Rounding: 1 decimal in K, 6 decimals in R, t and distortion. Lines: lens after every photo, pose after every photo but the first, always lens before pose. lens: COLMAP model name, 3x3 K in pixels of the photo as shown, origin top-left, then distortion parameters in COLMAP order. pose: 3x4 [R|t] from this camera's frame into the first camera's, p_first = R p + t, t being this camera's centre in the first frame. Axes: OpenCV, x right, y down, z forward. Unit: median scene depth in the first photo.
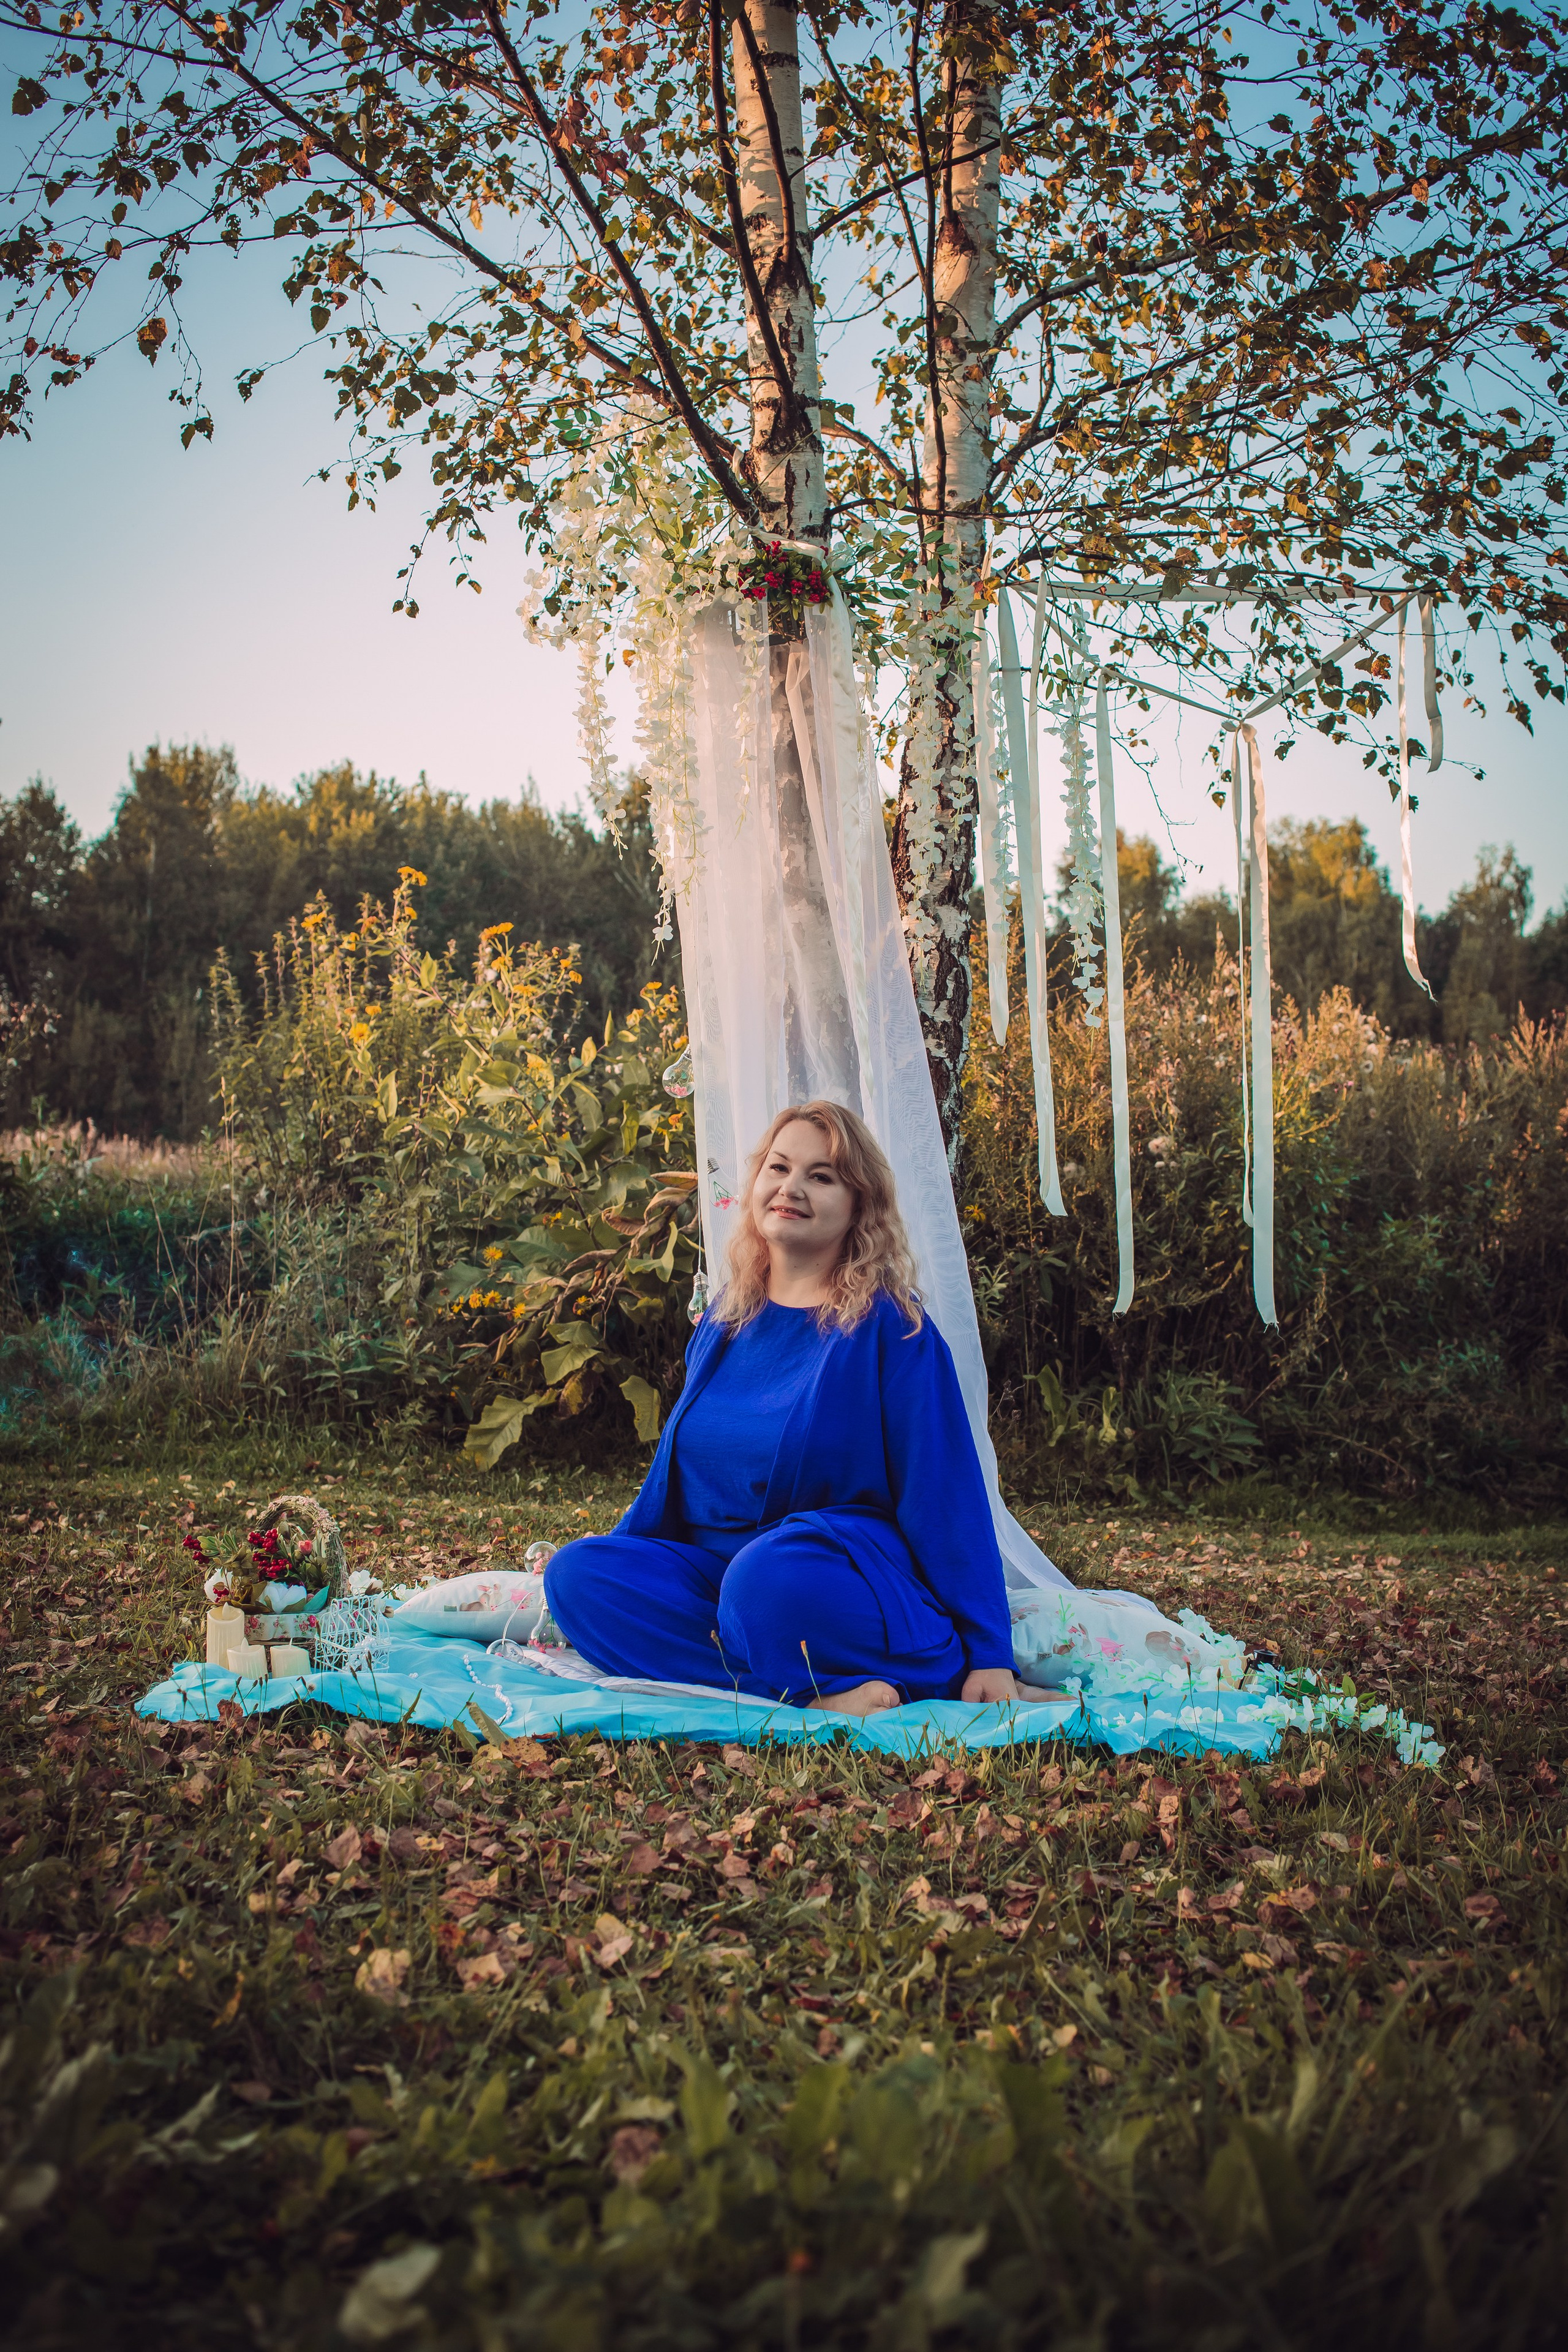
lens RADIAL K [[2658.4, 0, 760.0], [0, 2658.4, 1193.7], [0, 0, 1]] dist [-0.068656, 0.000000]
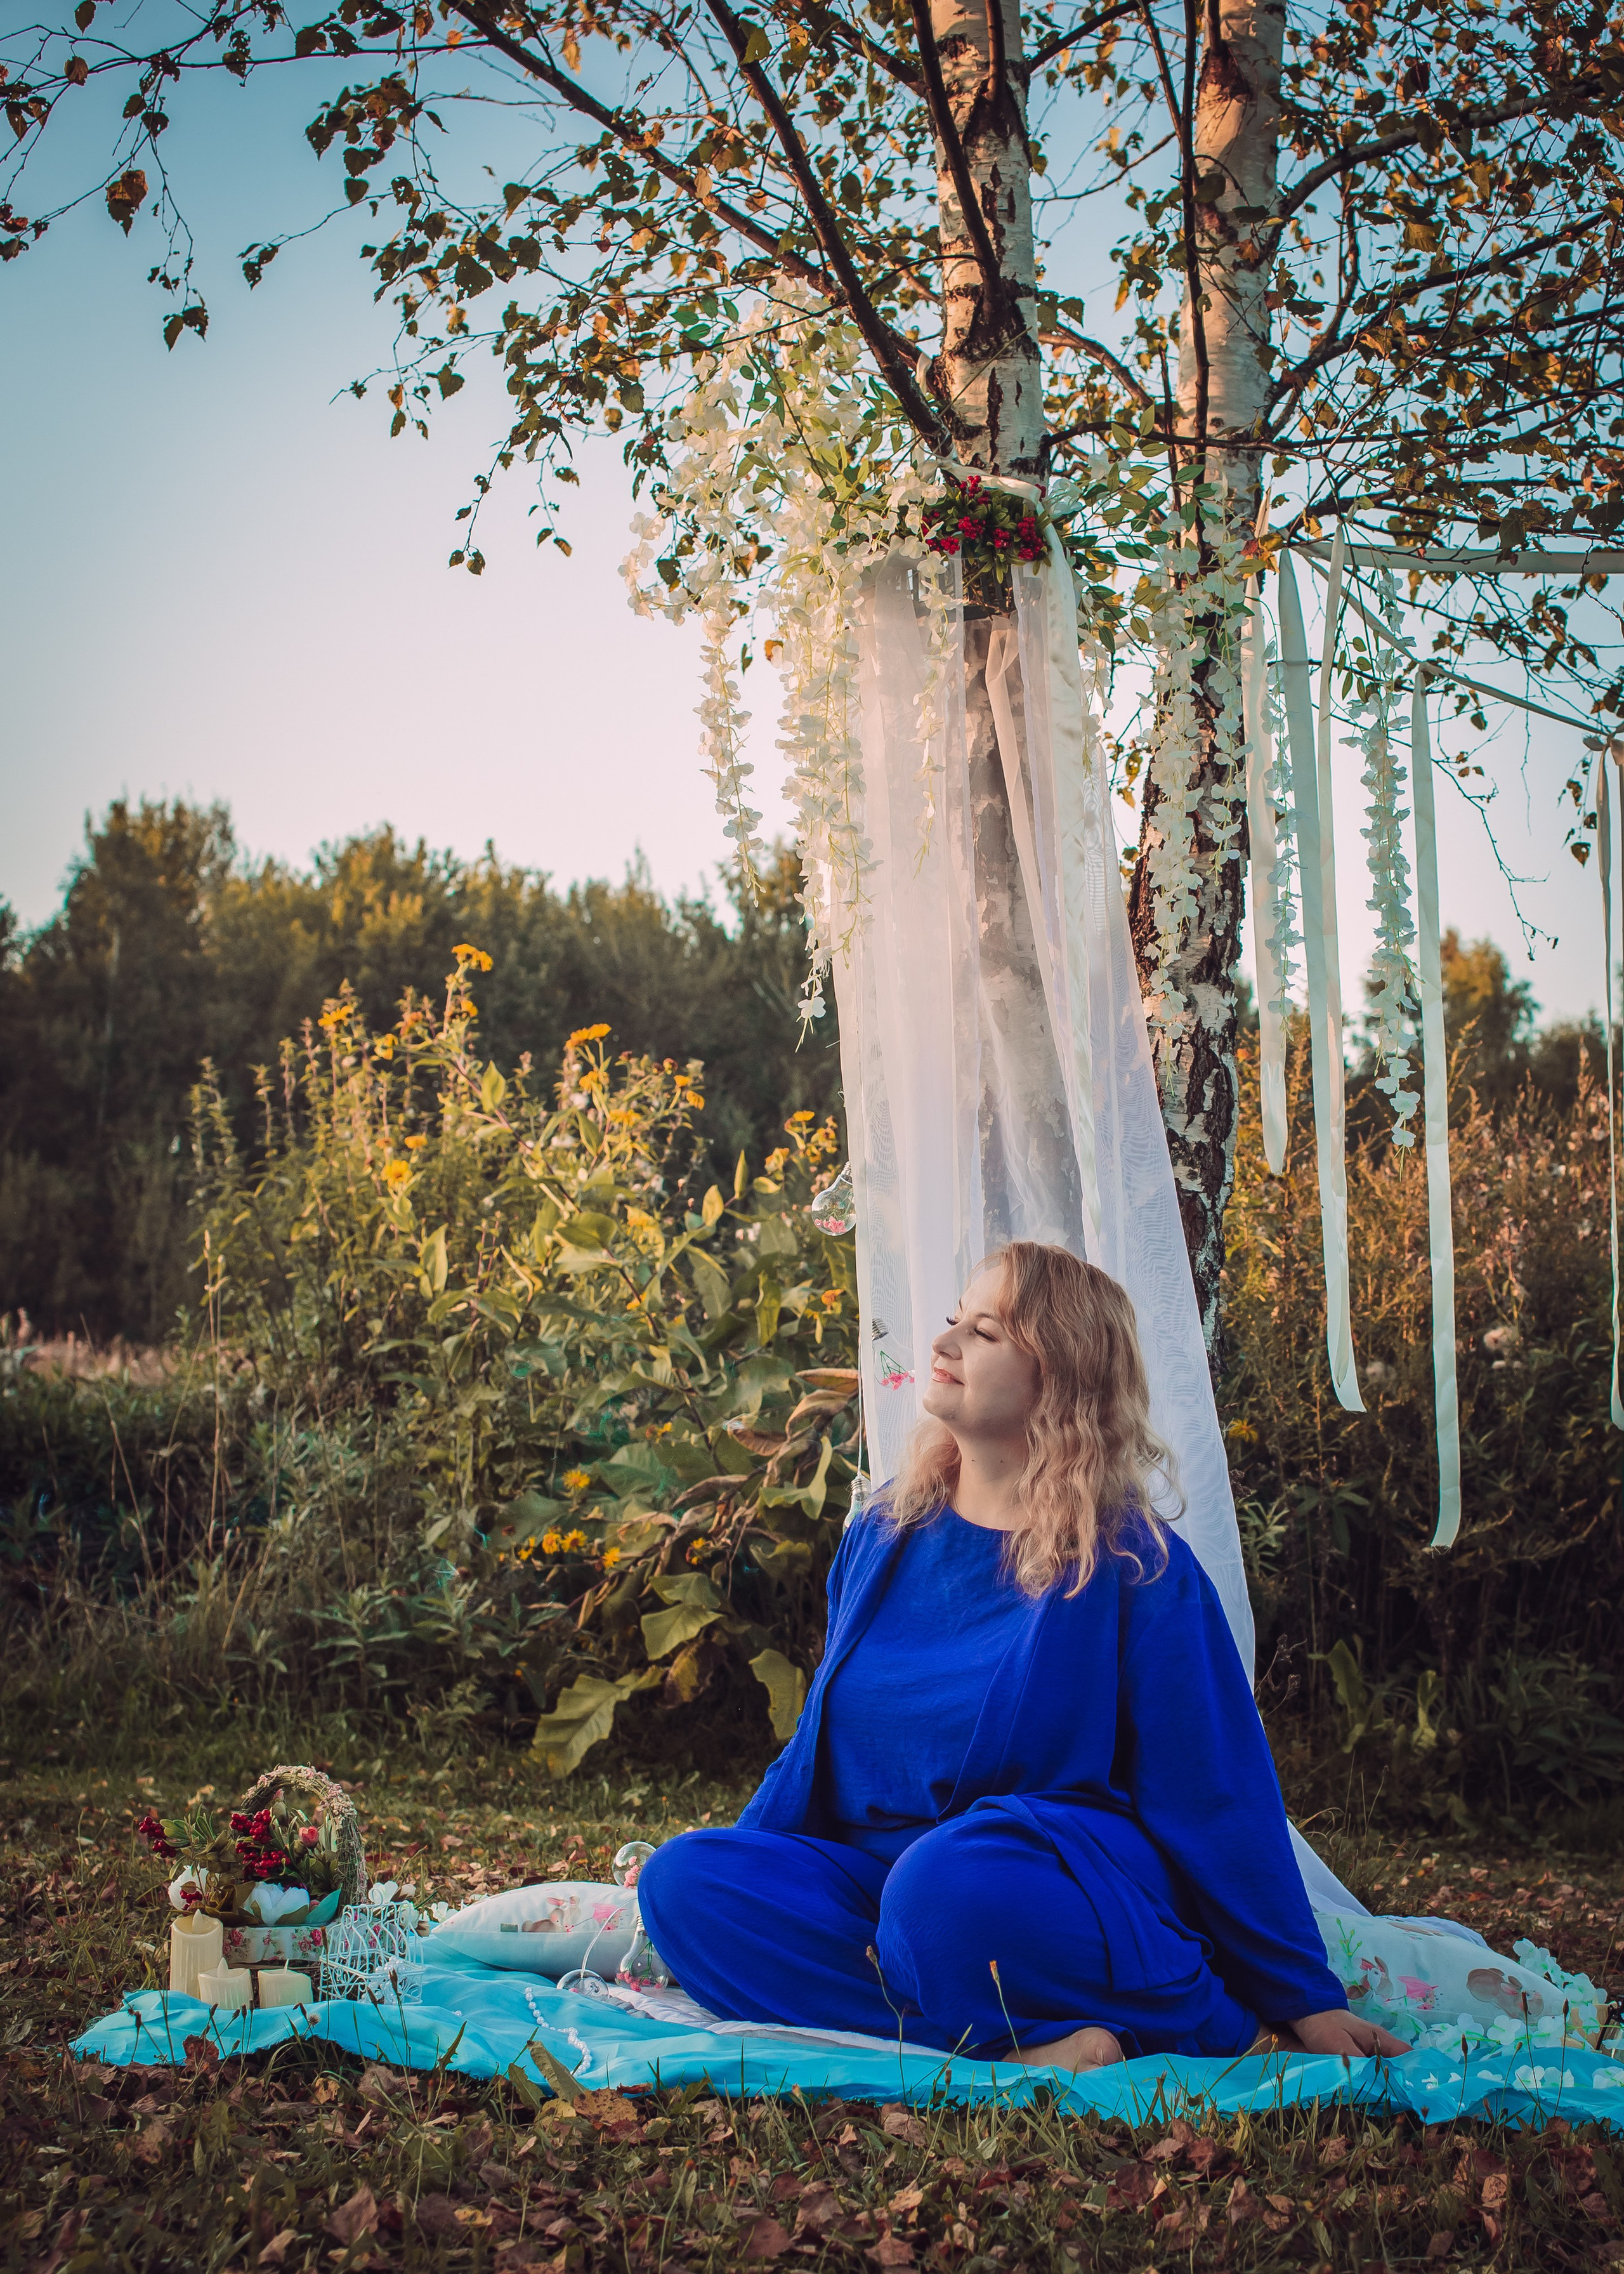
lens RADIAL K [[3687.0, 0, 963.5], [0, 3687.0, 1313.7], [0, 0, 1]] dist [-0.071316, 0.000000]
pose [[0.999940, 0.010456, 0.003209, 0.001910], [-0.010345, 0.999403, -0.032959, 0.015736], [-0.003552, 0.032924, 0.999452, -0.006421]]
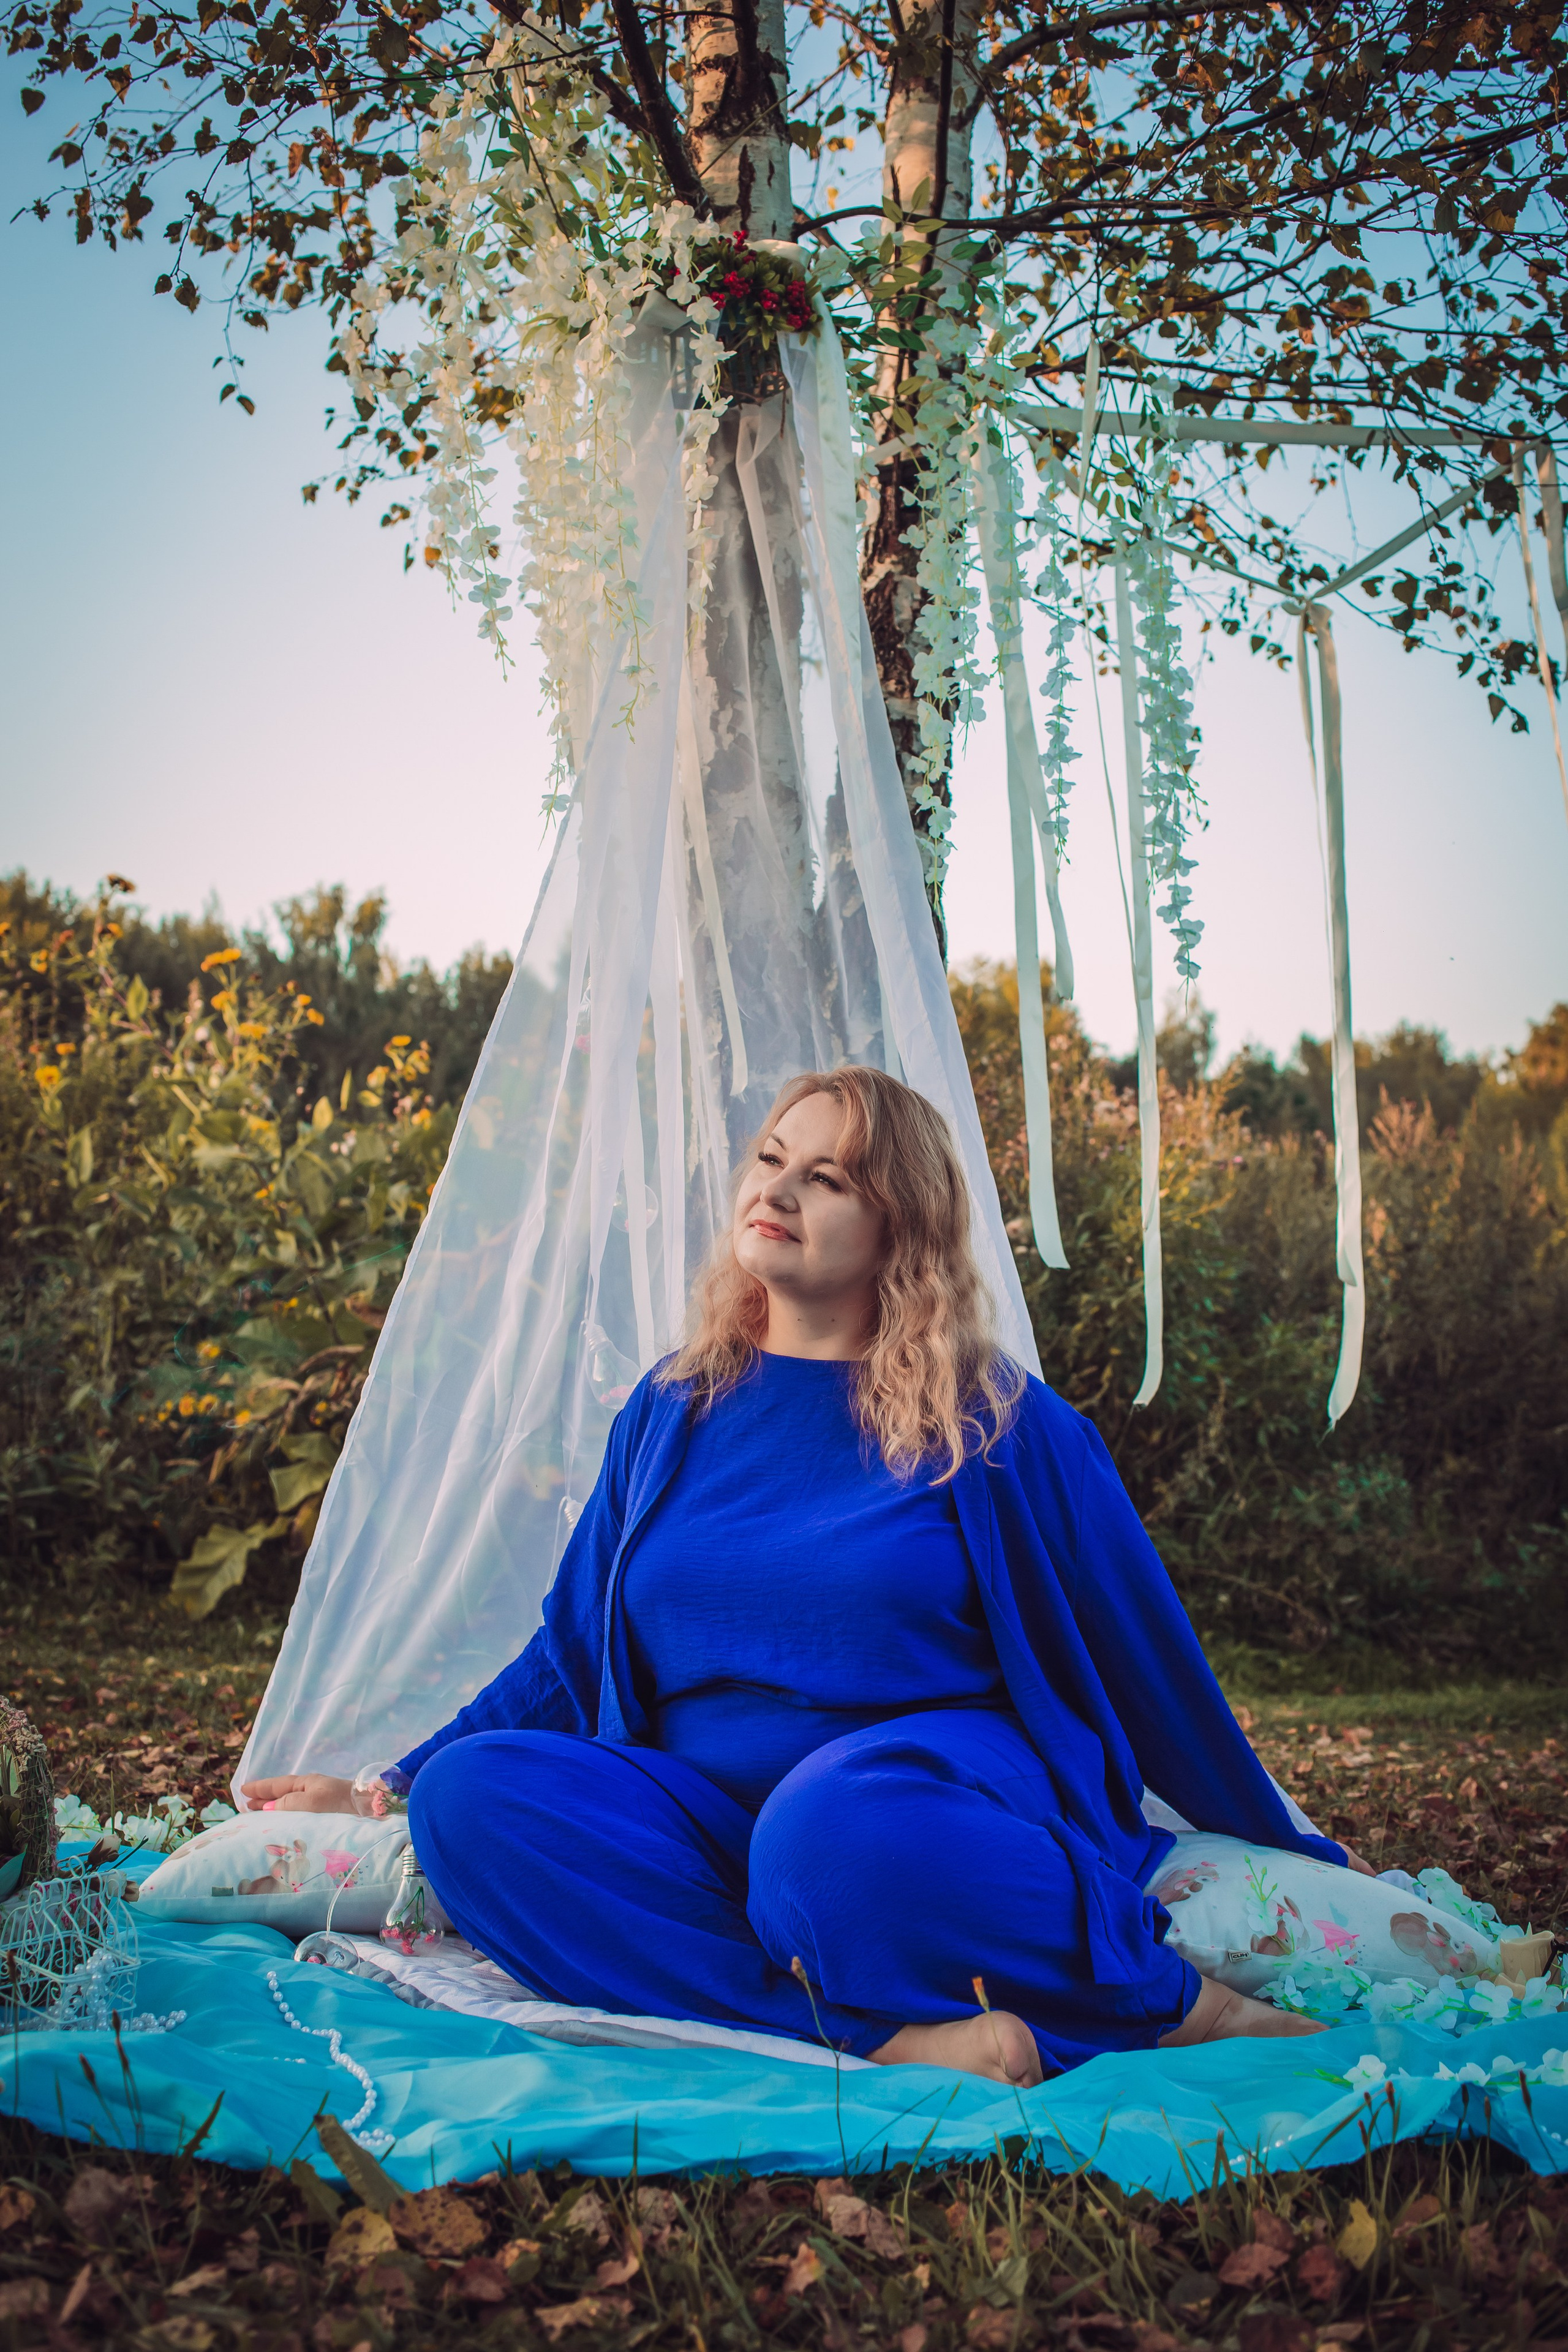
lens RADIAL K [[2615.9, 0, 768.4], [0, 2615.9, 1179.8], [0, 0, 1]] dist [-0.041421, 0.000000]
pose [[0.991507, 0.018655, 0.128705, -0.057784], [-0.011026, 0.998153, -0.059735, 0.027520], [-0.129581, 0.057809, 0.989882, 0.308853]]
